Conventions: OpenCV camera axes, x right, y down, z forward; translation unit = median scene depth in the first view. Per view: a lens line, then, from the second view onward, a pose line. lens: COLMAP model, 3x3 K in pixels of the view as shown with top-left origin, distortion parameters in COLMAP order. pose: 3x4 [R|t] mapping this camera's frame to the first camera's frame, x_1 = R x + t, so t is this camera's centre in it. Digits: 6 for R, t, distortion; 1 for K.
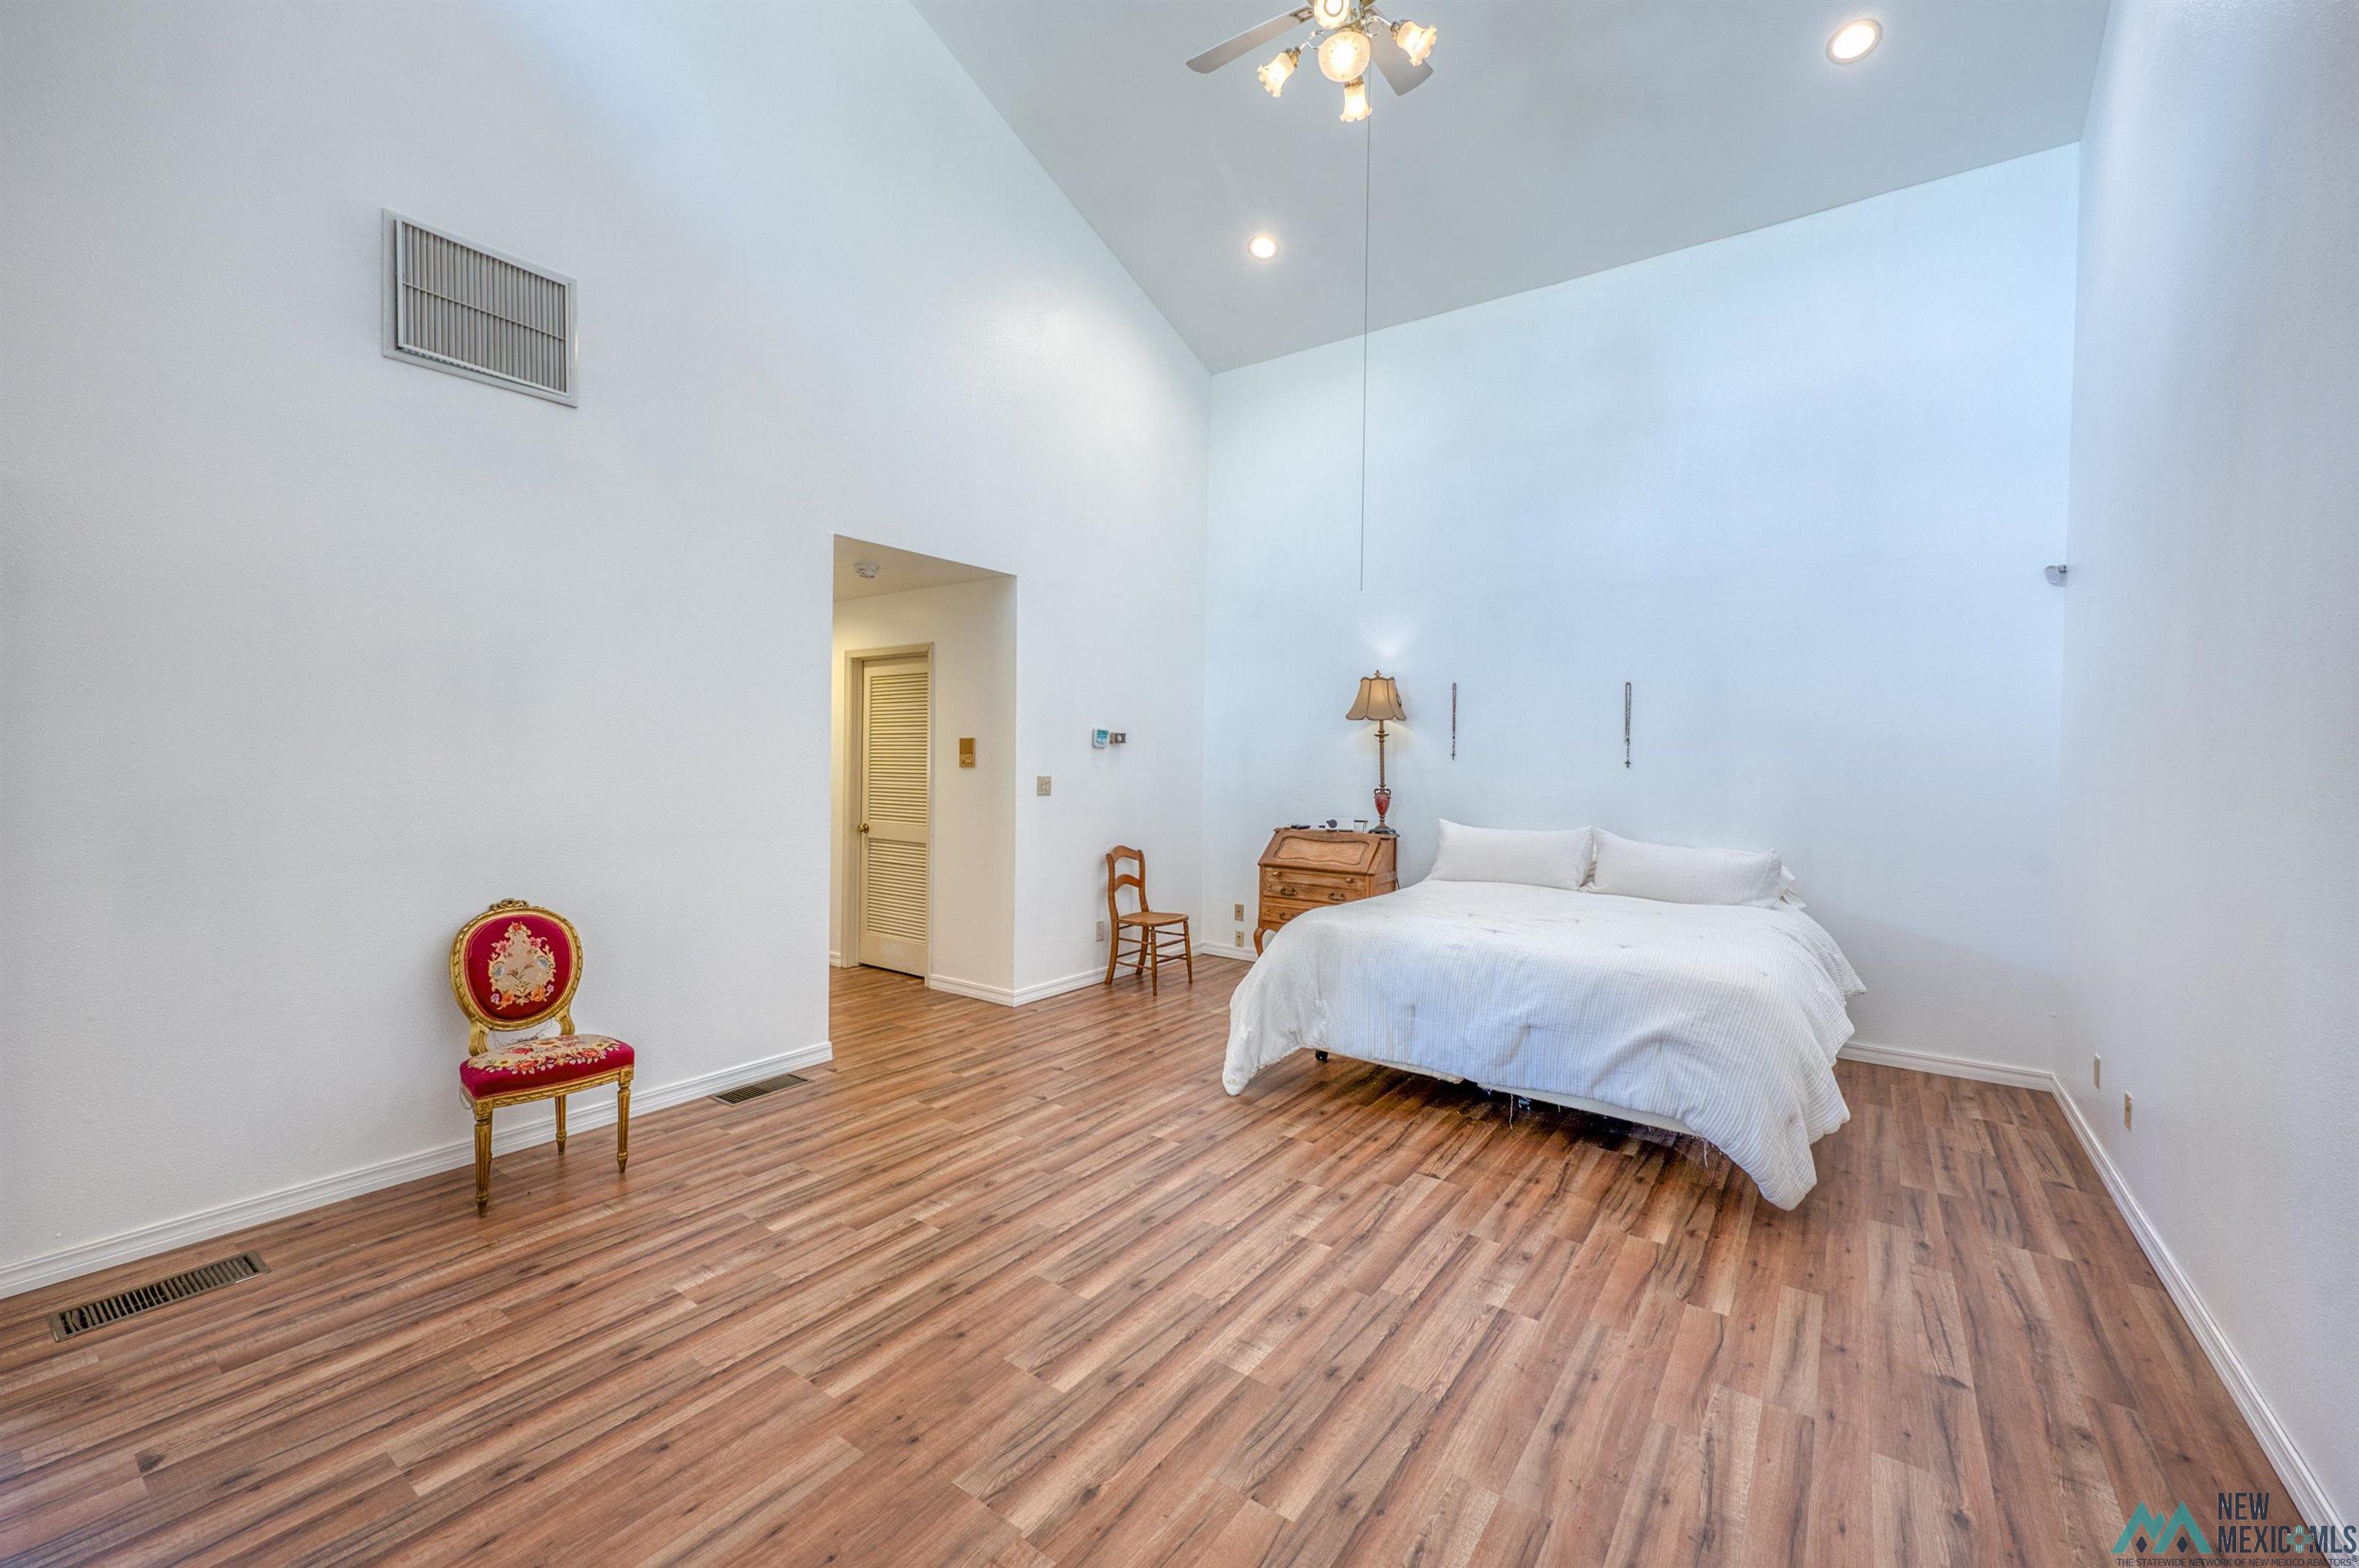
lens RADIAL K [[935.9, 0, 1173.5], [0, 935.9, 791.8], [0, 0, 1]] dist [0.000107, 0.000339]
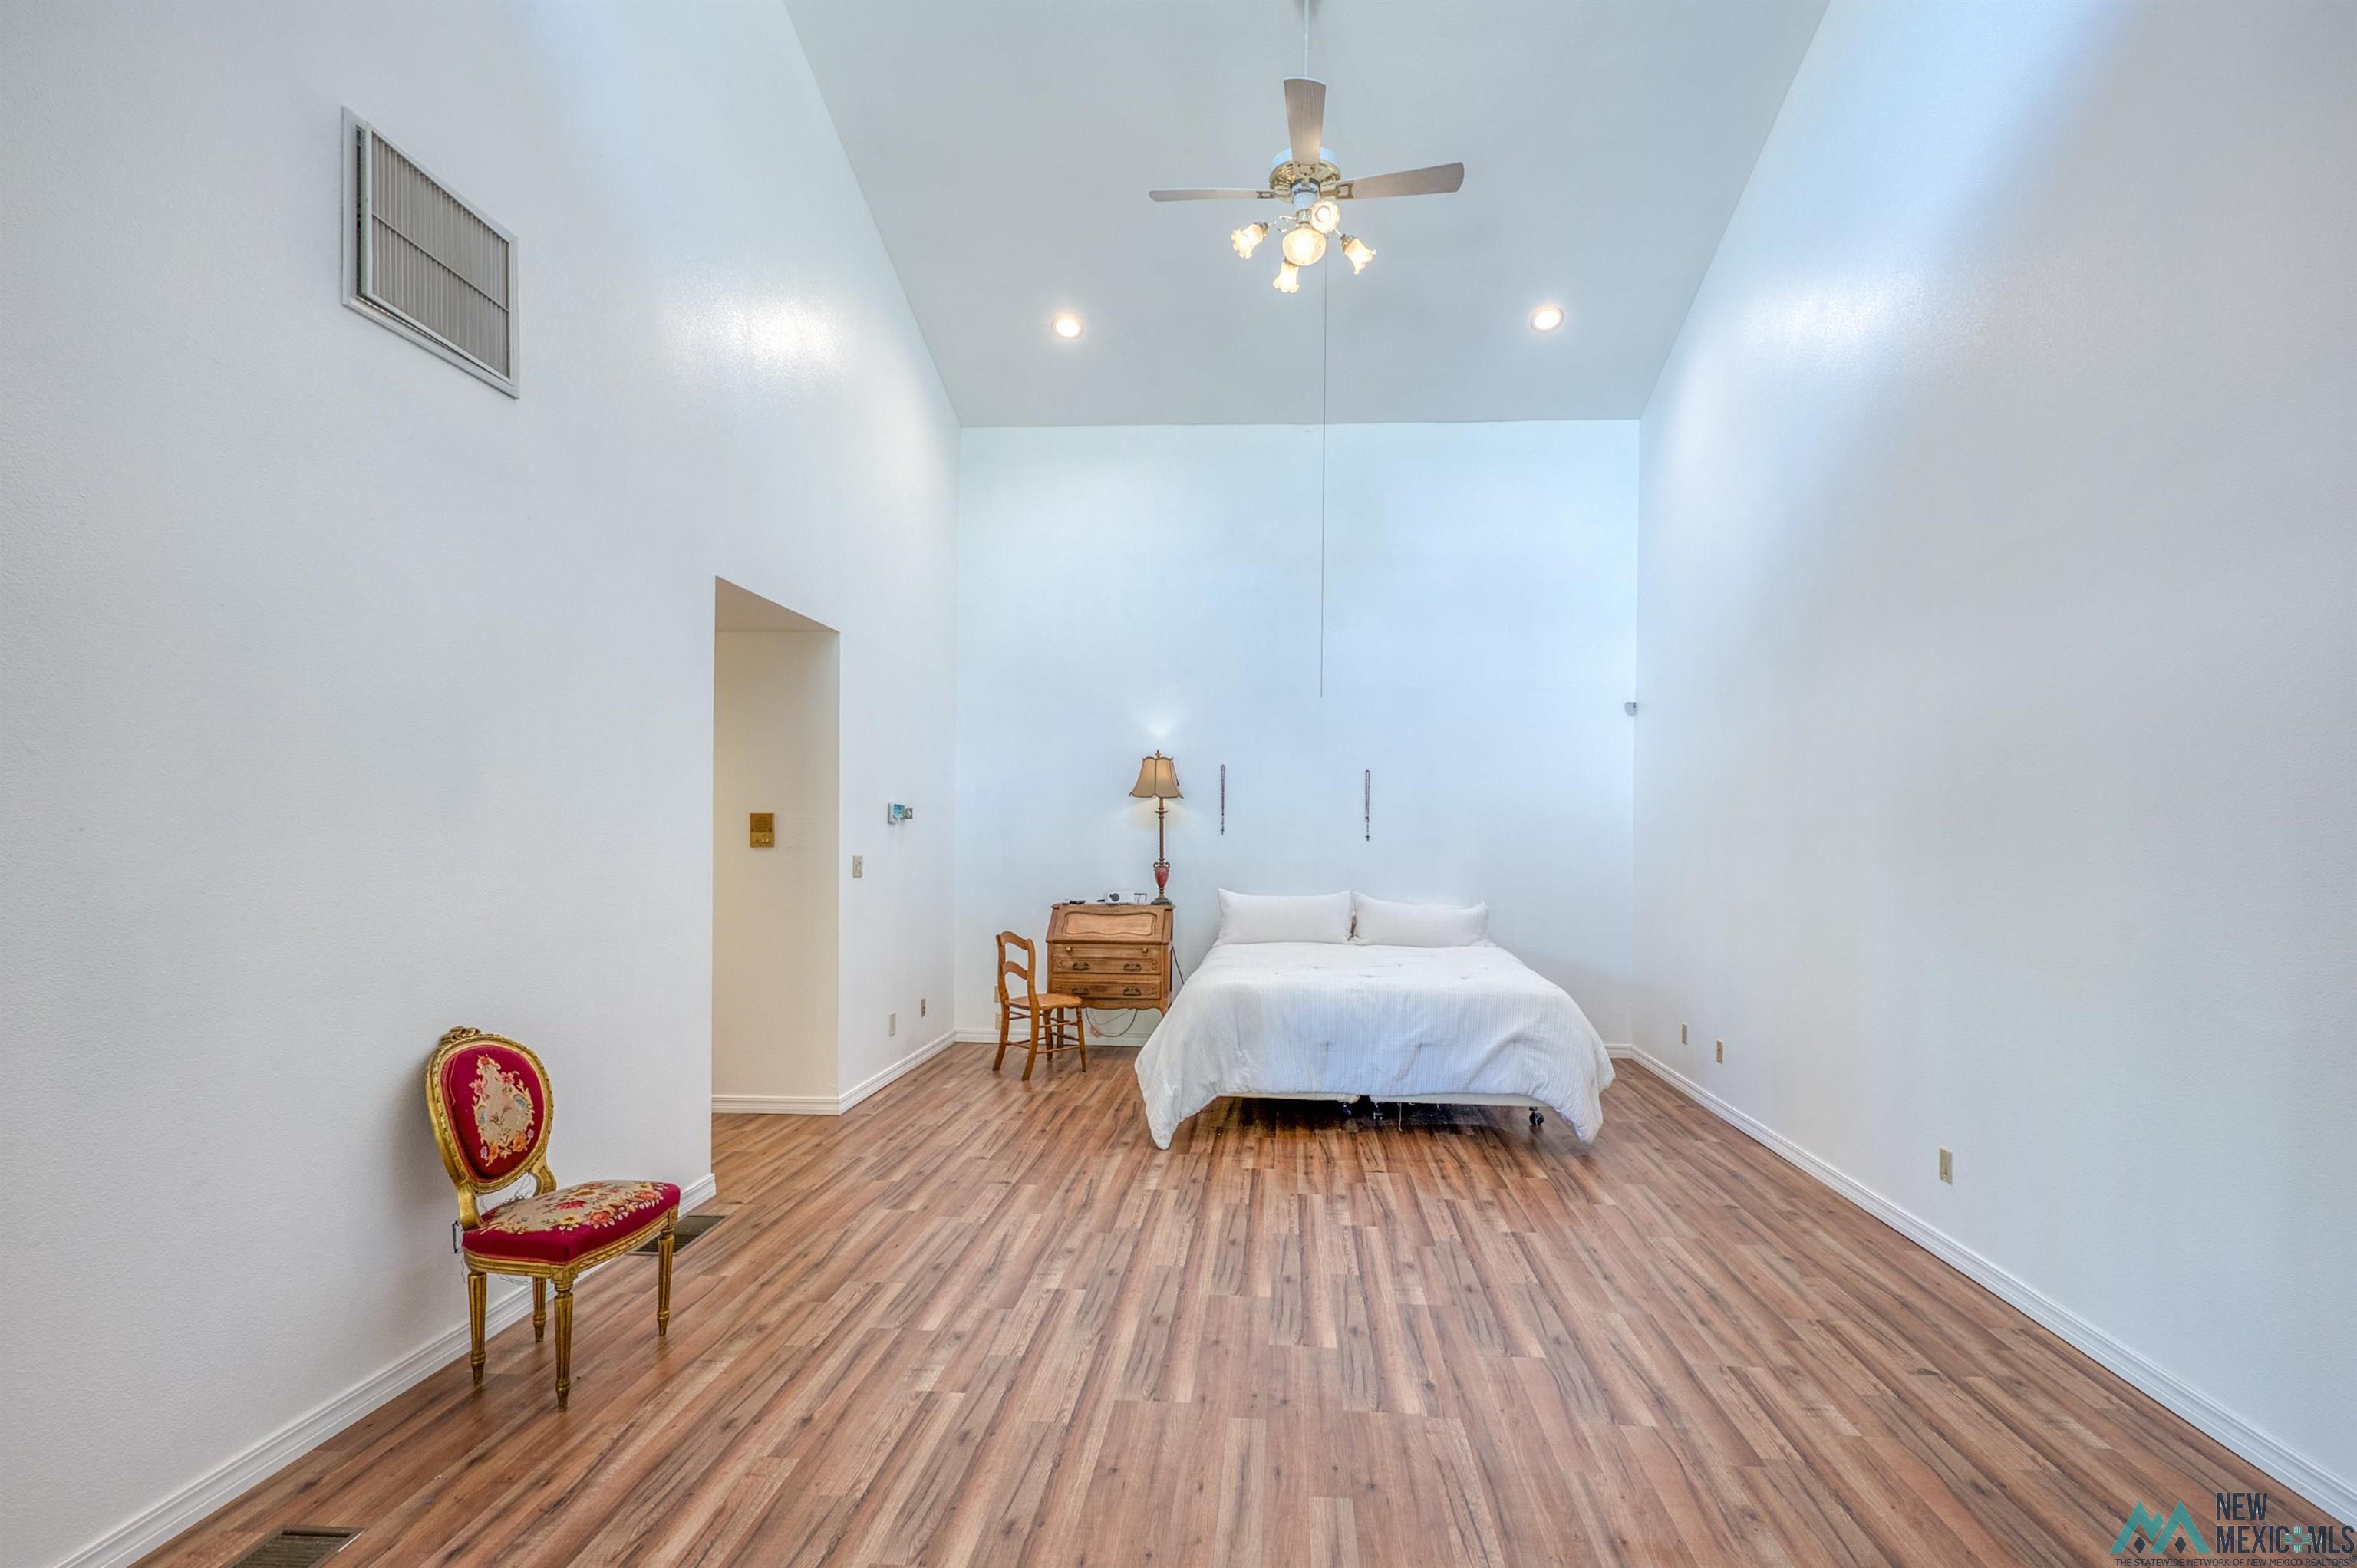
lens RADIAL K [[1081.9, 0, 1181.5], [0, 1081.9, 874.4], [0, 0, 1]] dist [-0.000889, -0.000356]
pose [[0.842581, -0.026048, 0.537940, -0.681078], [0.021836, 0.999661, 0.014202, -0.011032], [-0.538128, -0.000220, 0.842863, -0.070489]]
